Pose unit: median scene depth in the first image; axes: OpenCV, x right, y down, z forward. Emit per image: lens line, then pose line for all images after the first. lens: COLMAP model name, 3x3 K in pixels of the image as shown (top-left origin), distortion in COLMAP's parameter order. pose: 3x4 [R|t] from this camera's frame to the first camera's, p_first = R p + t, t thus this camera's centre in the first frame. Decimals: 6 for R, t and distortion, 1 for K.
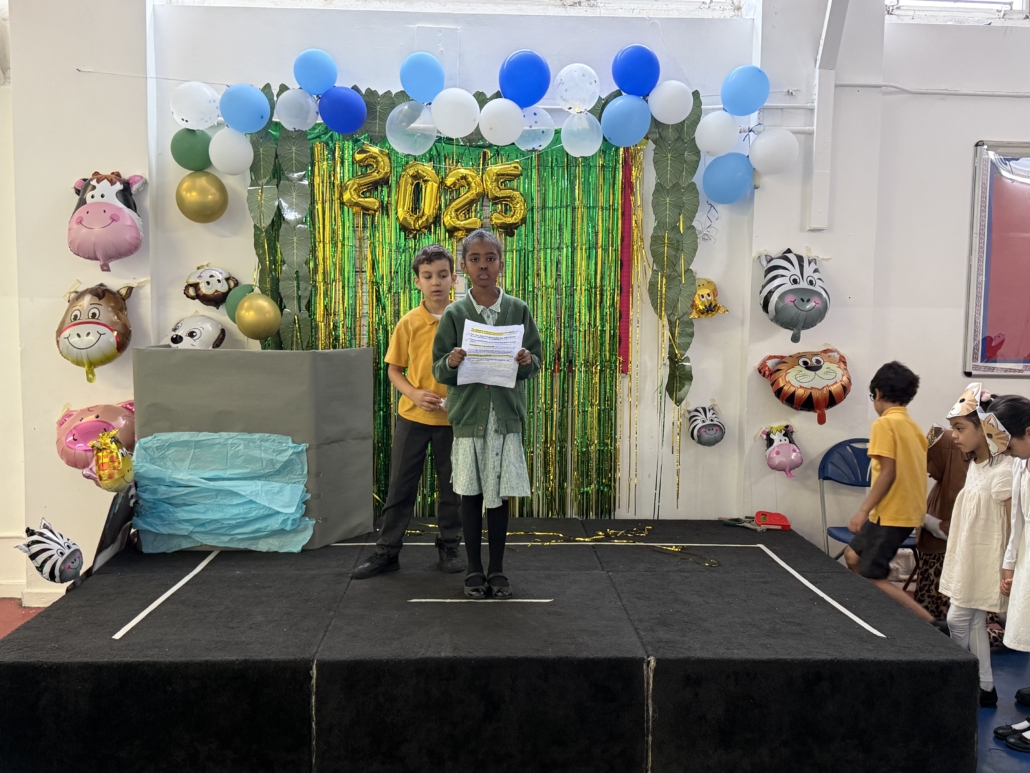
lens RADIAL K [[998.1, 0, 521.8], [0, 998.1, 388.9], [0, 0, 1]] dist [0.120850, -0.232161]
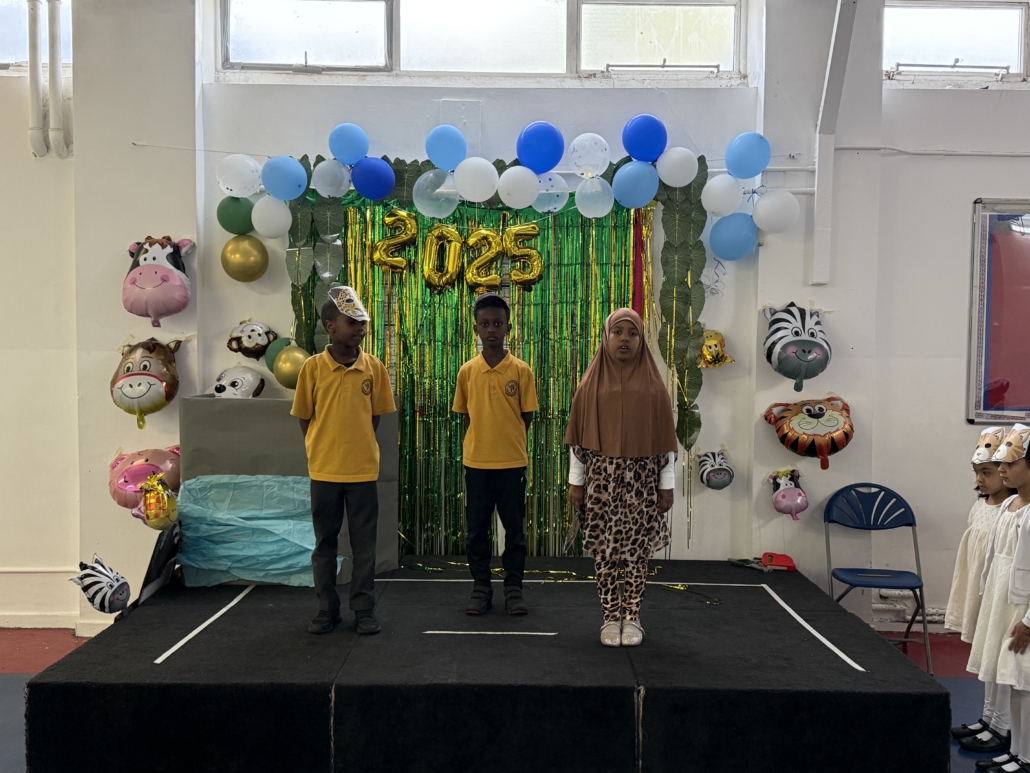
lens RADIAL K [[991.0, 0, 517.5], [0, 991.0, 392.3], [0, 0, 1]] dist [0.115557, -0.202085]
pose [[0.998831, -0.000348, -0.048346, 0.029248], [-0.001470, 0.999293, -0.037565, -0.005438], [0.048325, 0.037592, 0.998124, -0.056677]]
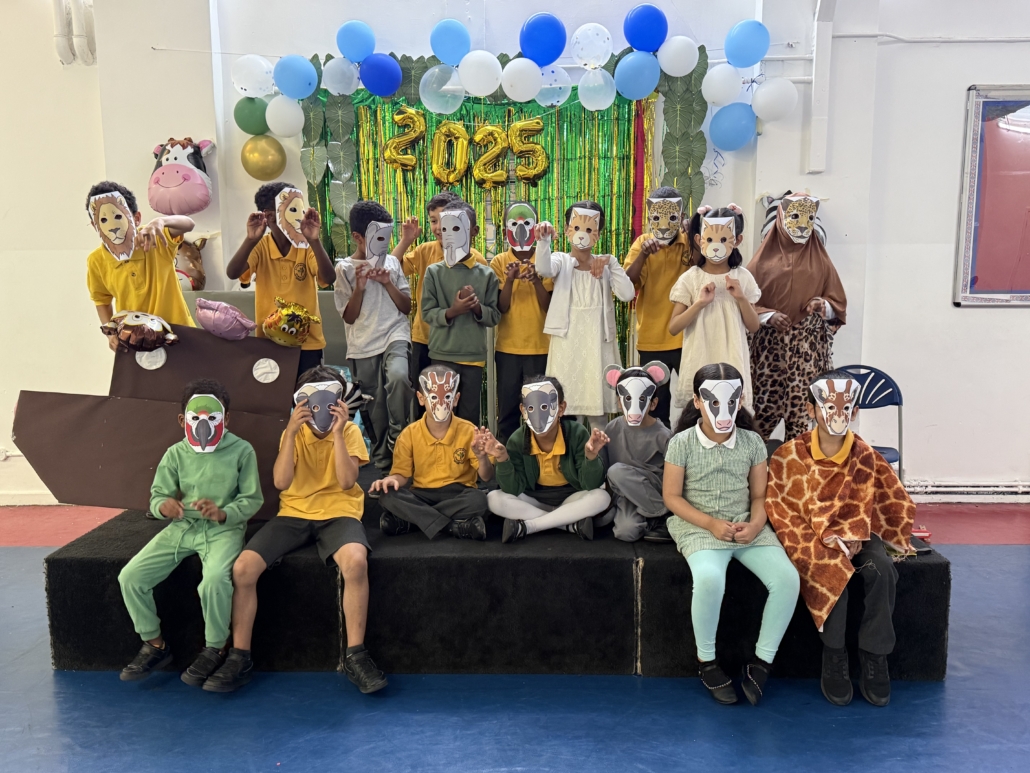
lens RADIAL K [[844.7, 0, 511.9], [0, 844.7, 384.8], [0, 0, 1]] dist [0.074547, -0.109793]
pose [[0.996823, -0.007801, -0.079265, 0.039118], [0.012459, 0.998213, 0.058444, 0.013161], [0.078668, -0.059246, 0.995139, 0.047959]]
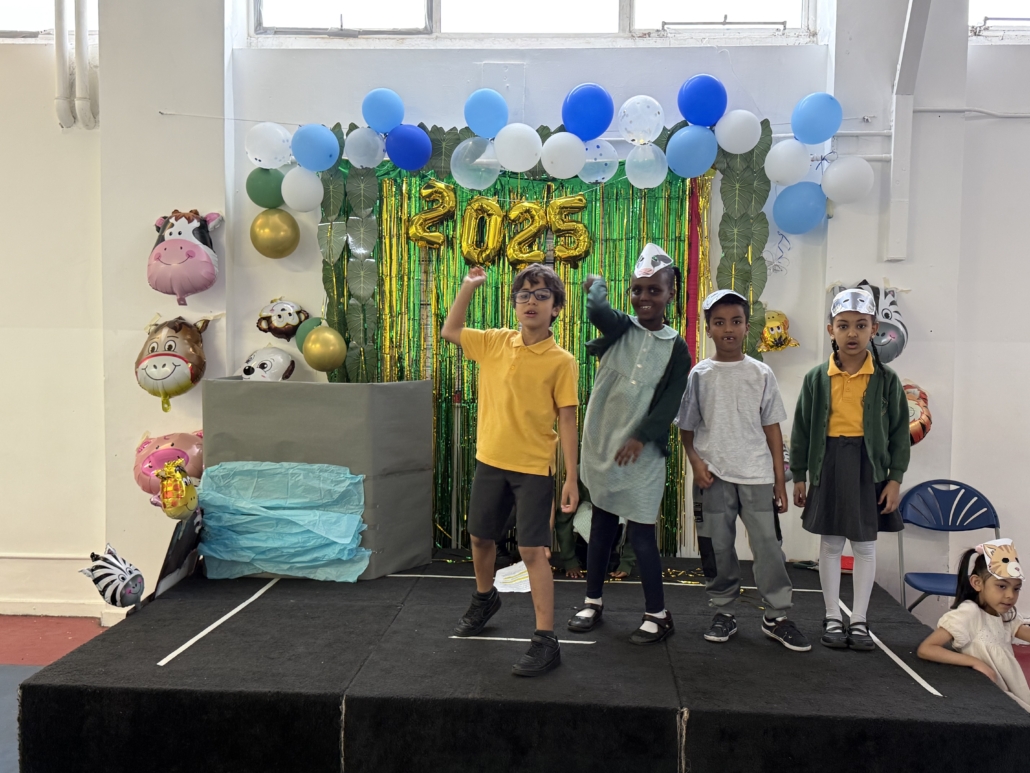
lens RADIAL K [[998.0, 0, 514.0], [0, 998.0, 390.7], [0, 0, 1]] dist [0.117774, -0.222155]
pose [[0.993552, 0.009080, -0.113015, 0.044485], [-0.011712, 0.999675, -0.022650, -0.008361], [0.112773, 0.023827, 0.993335, 0.008661]]
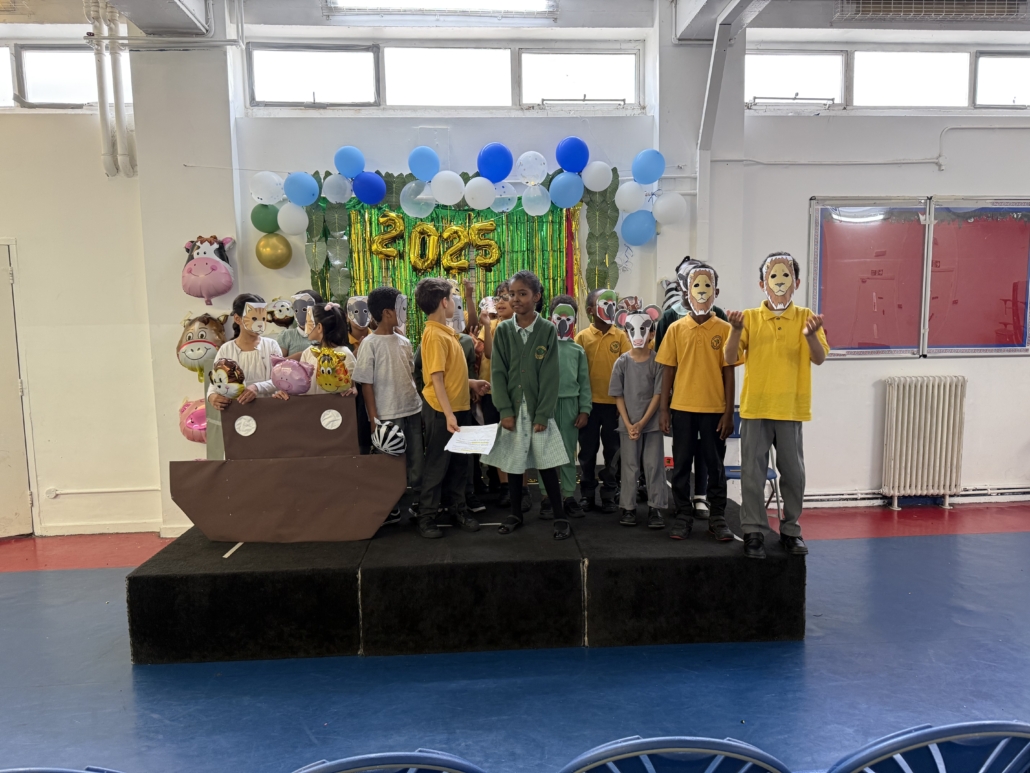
lens RADIAL K [[714.1, 0, 514.5], [0, 714.1, 387.9], [0, 0, 1]] dist [0.080485, -0.129629]
pose [[0.999569, -0.028879, 0.005321, 0.015405], [0.028753, 0.999334, 0.022449, -0.008350], [-0.005965, -0.022287, 0.999734, -0.034219]]
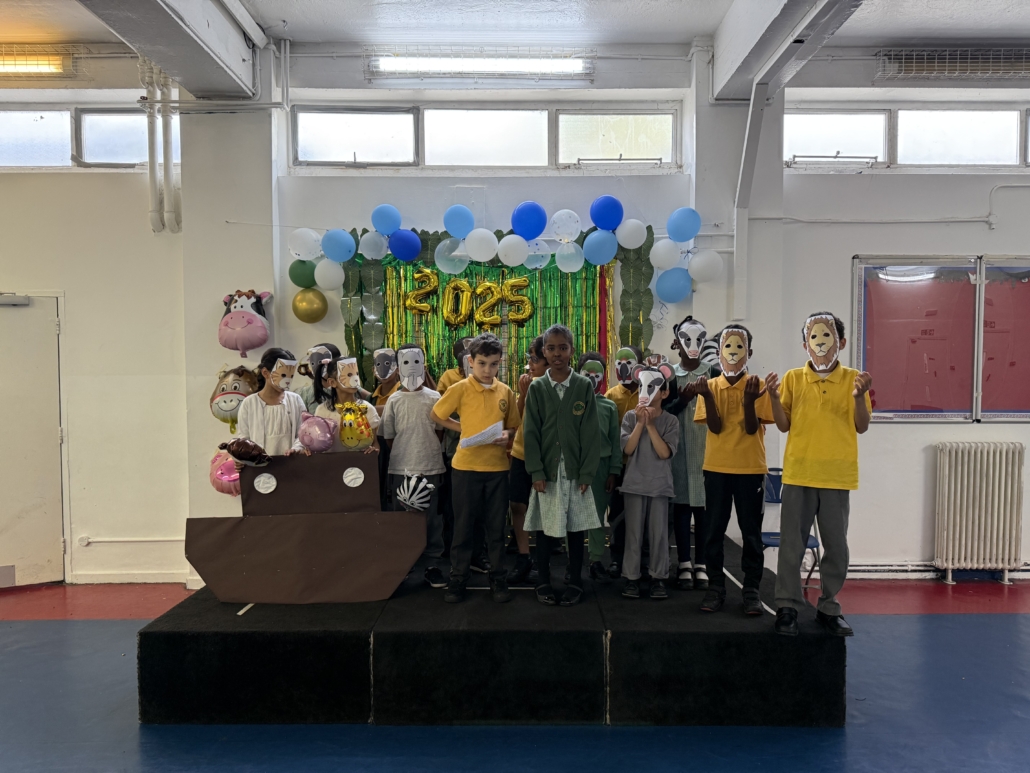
lens RADIAL K [[714.2, 0, 517.9], [0, 714.2, 394.0], [0, 0, 1]] dist [0.088195, -0.136734]
pose [[0.998658, -0.011970, -0.050394, 0.035050], [0.009709, 0.998945, -0.044883, -0.012472], [0.050879, 0.044334, 0.997720, -0.018185]]
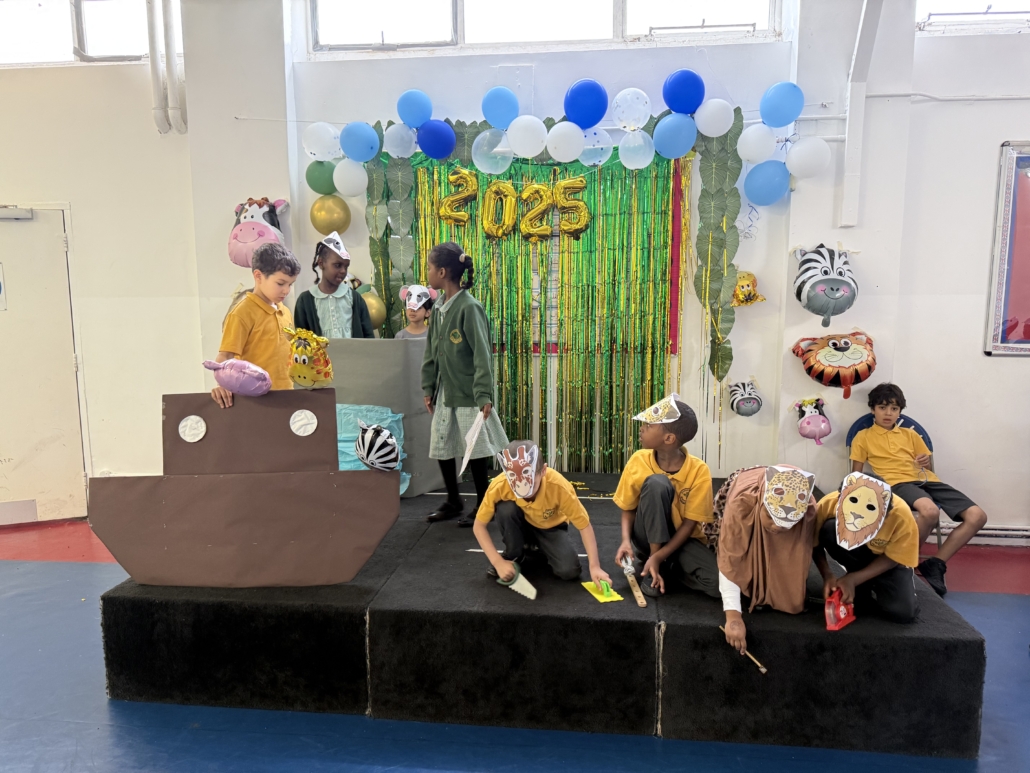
lens RADIAL K [[732.1, 0, 514.5], [0, 732.1, 393.5], [0, 0, 1]] dist [0.029238, -0.037671]
pose [[0.987014, 0.006257, -0.160515, 0.059314], [0.001912, 0.998713, 0.050691, -0.013713], [0.160625, -0.050339, 0.985731, 0.121150]]
